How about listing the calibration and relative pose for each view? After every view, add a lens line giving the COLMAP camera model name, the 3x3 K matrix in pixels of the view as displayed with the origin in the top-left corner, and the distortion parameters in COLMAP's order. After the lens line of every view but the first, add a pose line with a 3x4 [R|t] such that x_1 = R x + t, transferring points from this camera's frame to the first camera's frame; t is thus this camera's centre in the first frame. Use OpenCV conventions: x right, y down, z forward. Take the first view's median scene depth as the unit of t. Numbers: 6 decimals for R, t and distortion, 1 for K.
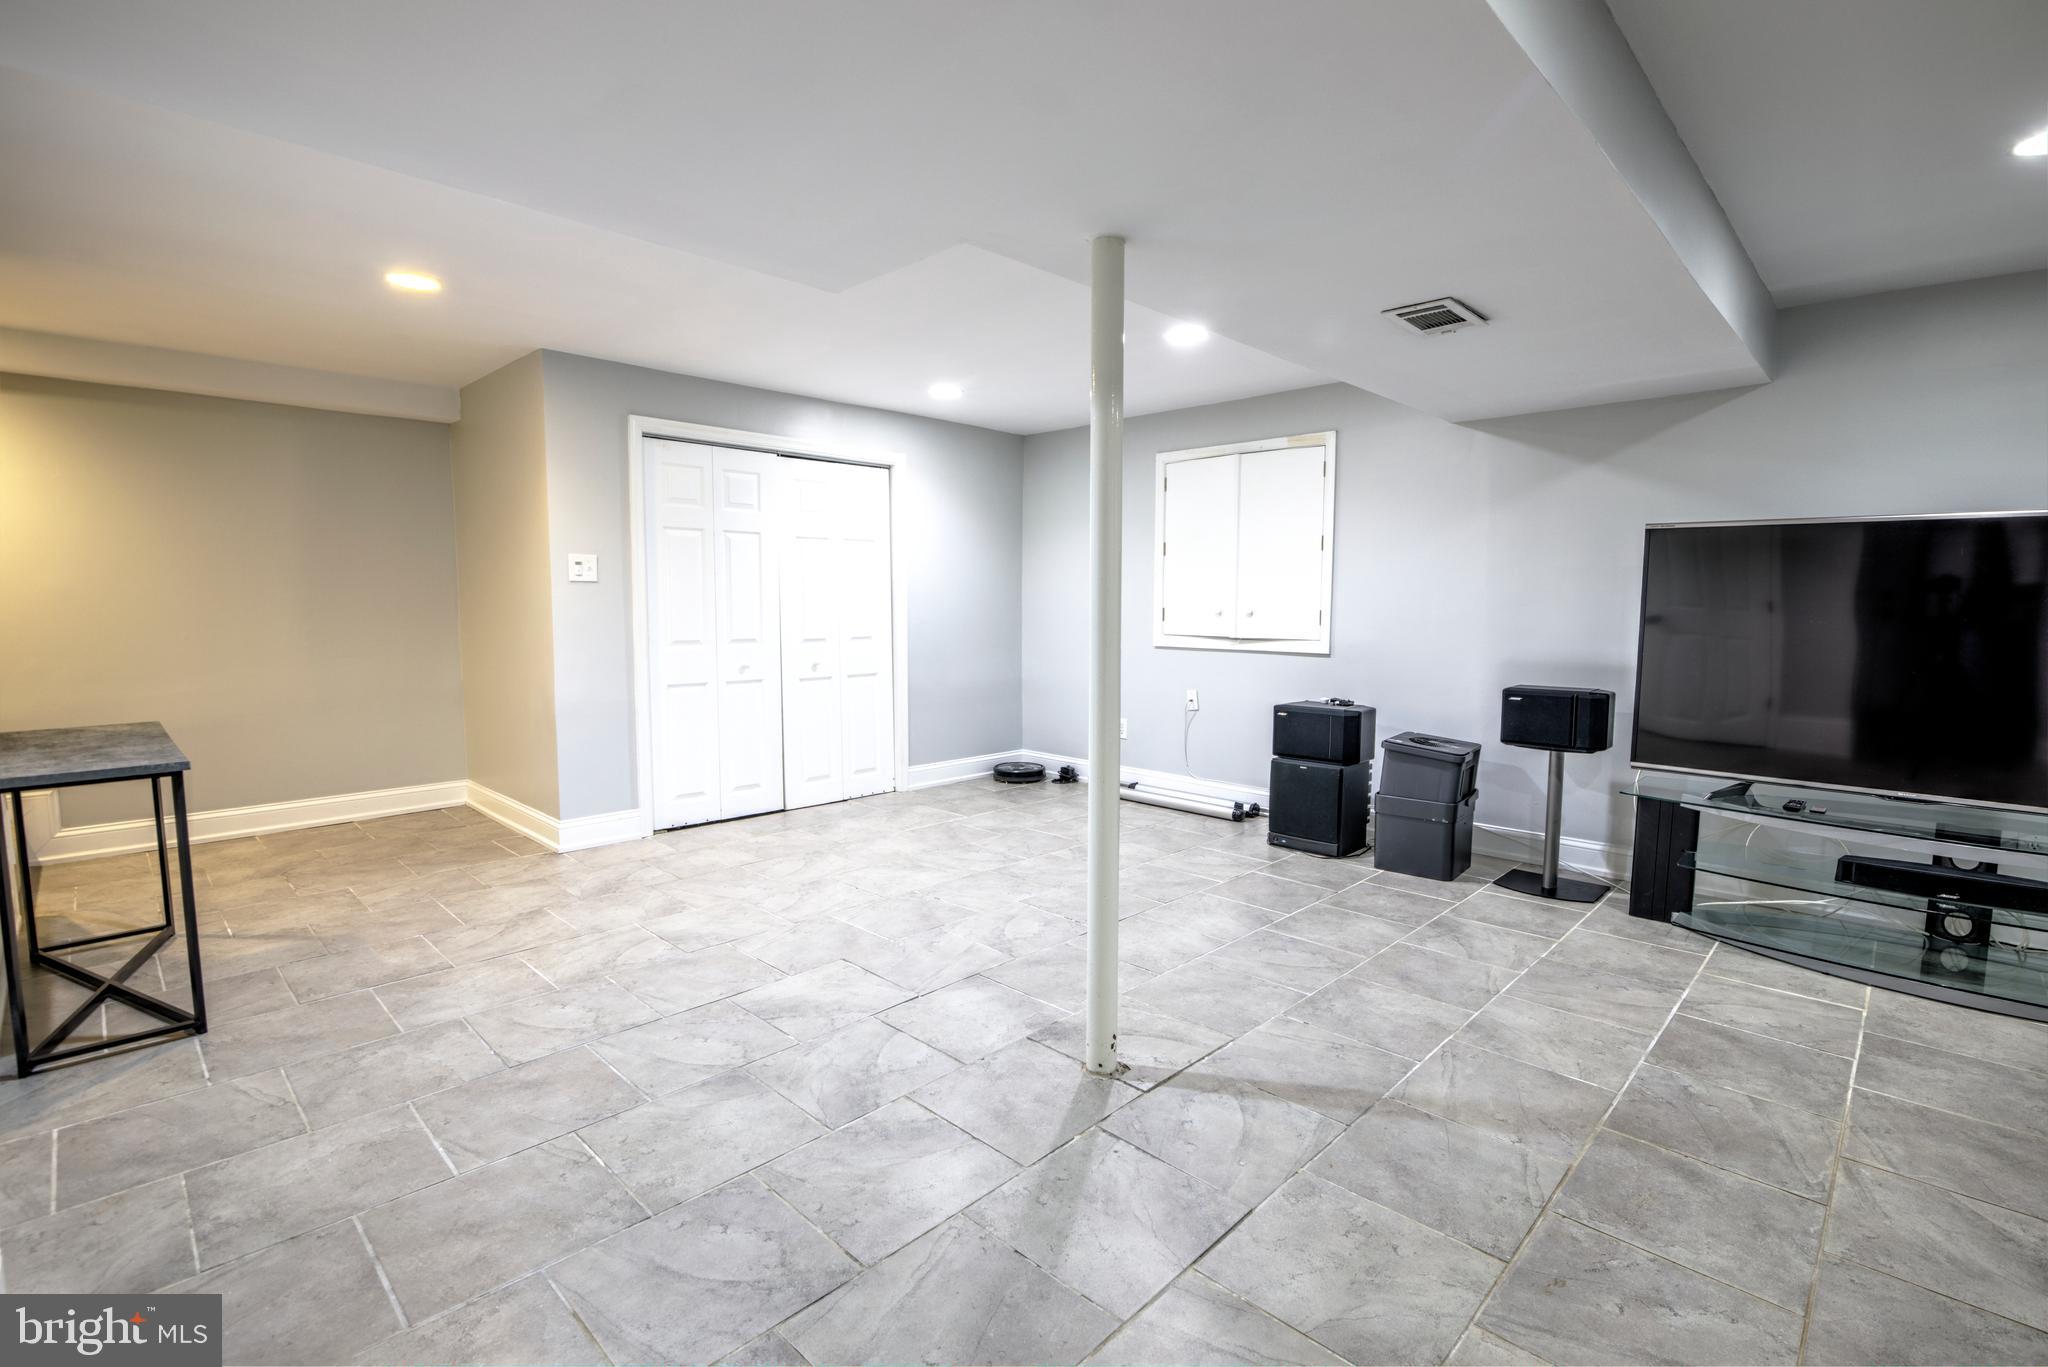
lens RADIAL K [[940.5, 0, 1032.2], [0, 940.5, 688.9], [0, 0, 1]] dist [-0.018217, 0.002407]
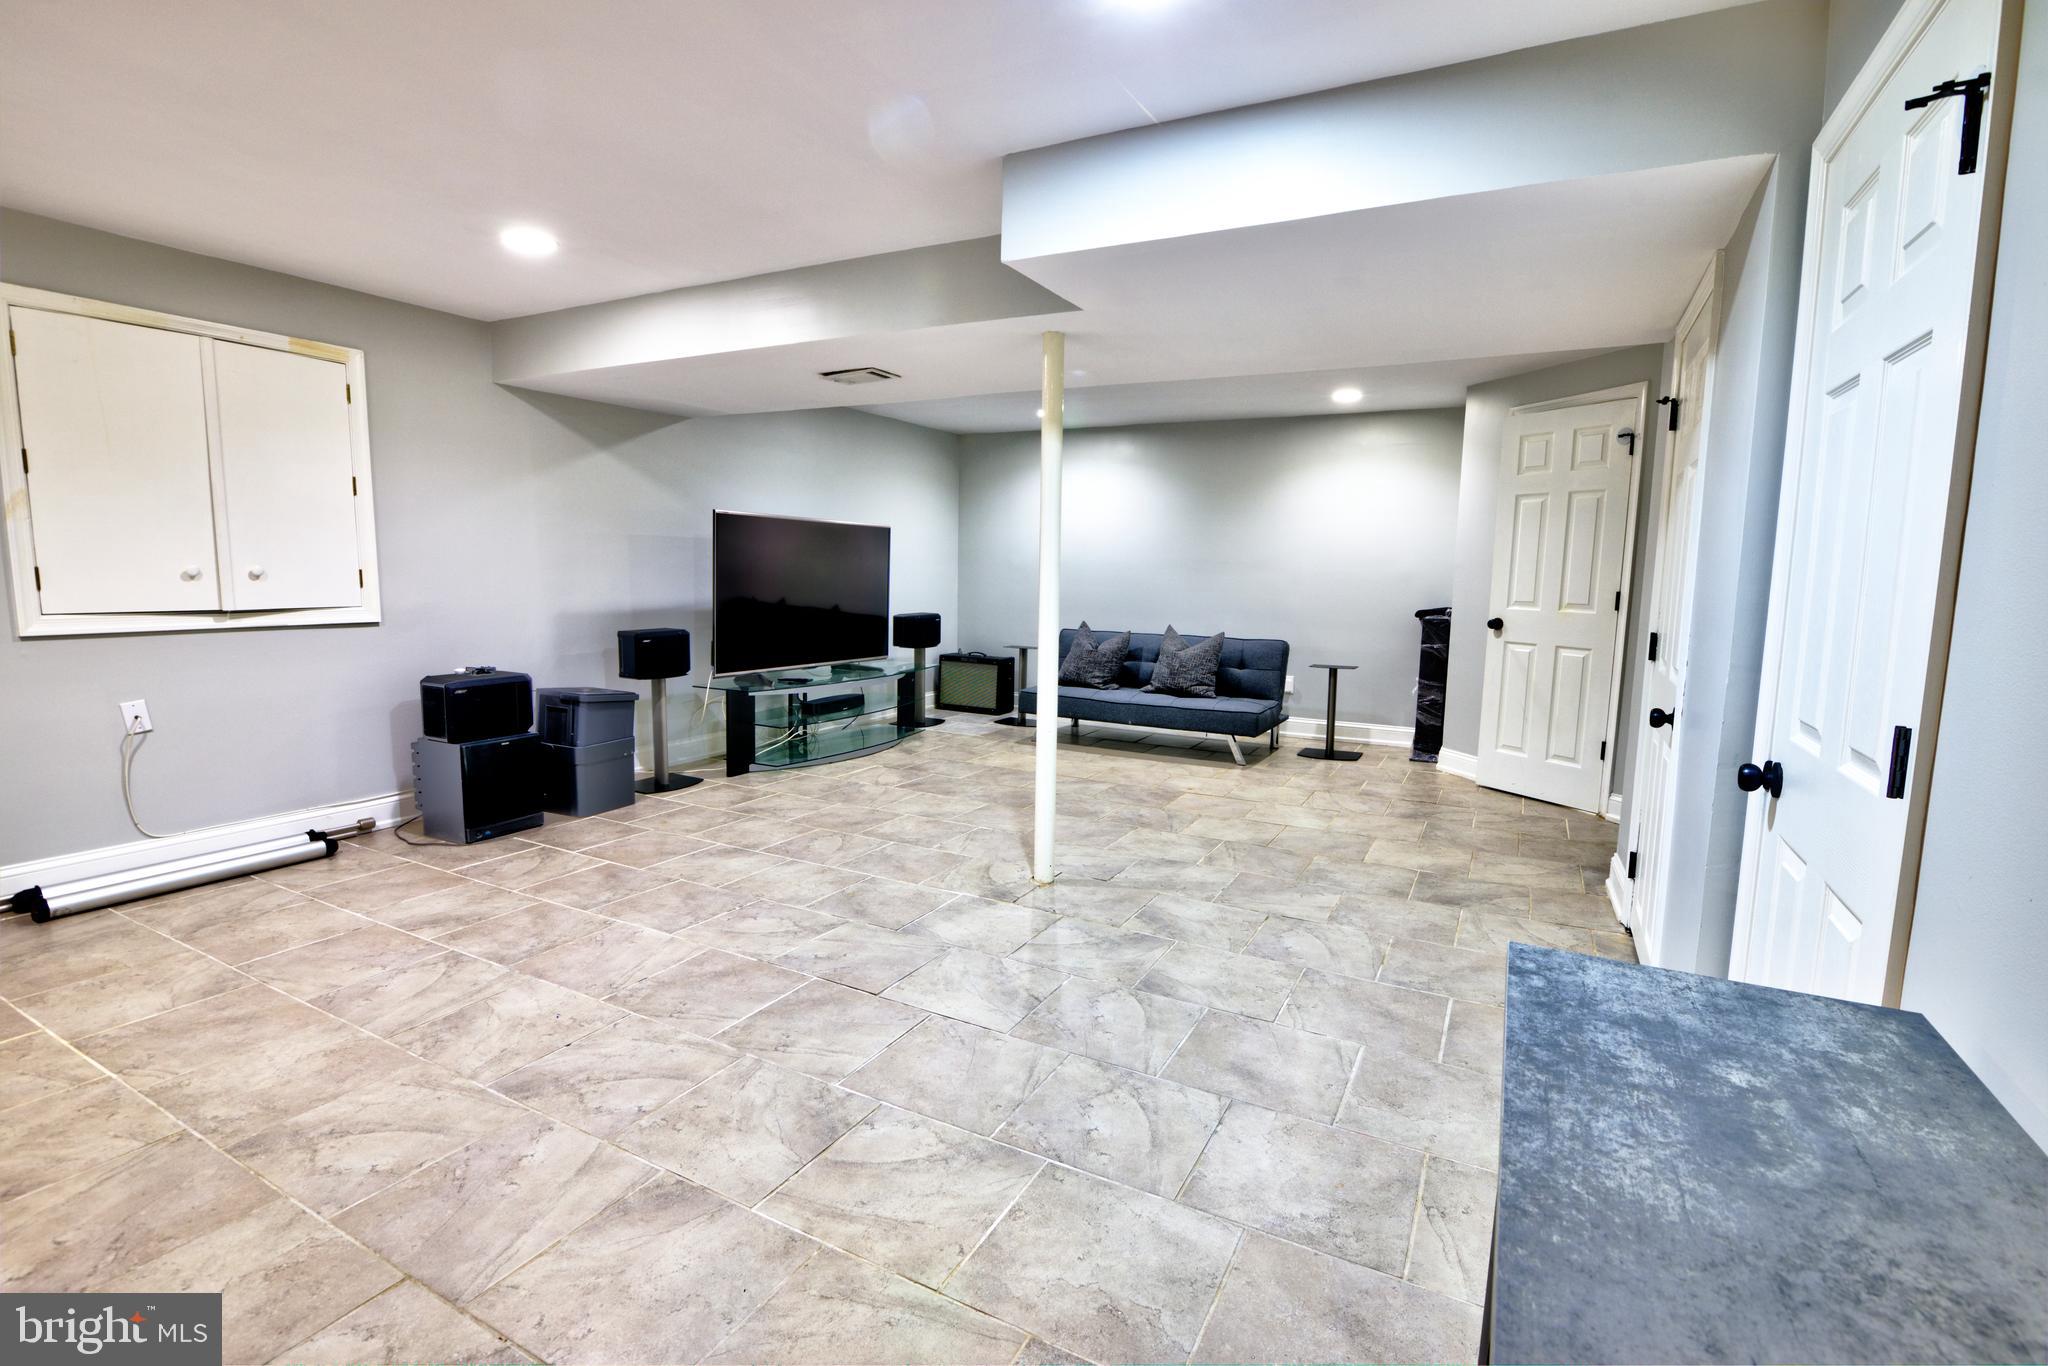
lens RADIAL K [[940.5, 0, 1028.7], [0, 940.5, 679.0], [0, 0, 1]] dist [-0.018217, 0.002407]
pose [[-0.280050, -0.120613, 0.952378, -0.909525], [0.070737, 0.986786, 0.145771, -0.095301], [-0.957376, 0.108192, -0.267818, 0.958869]]
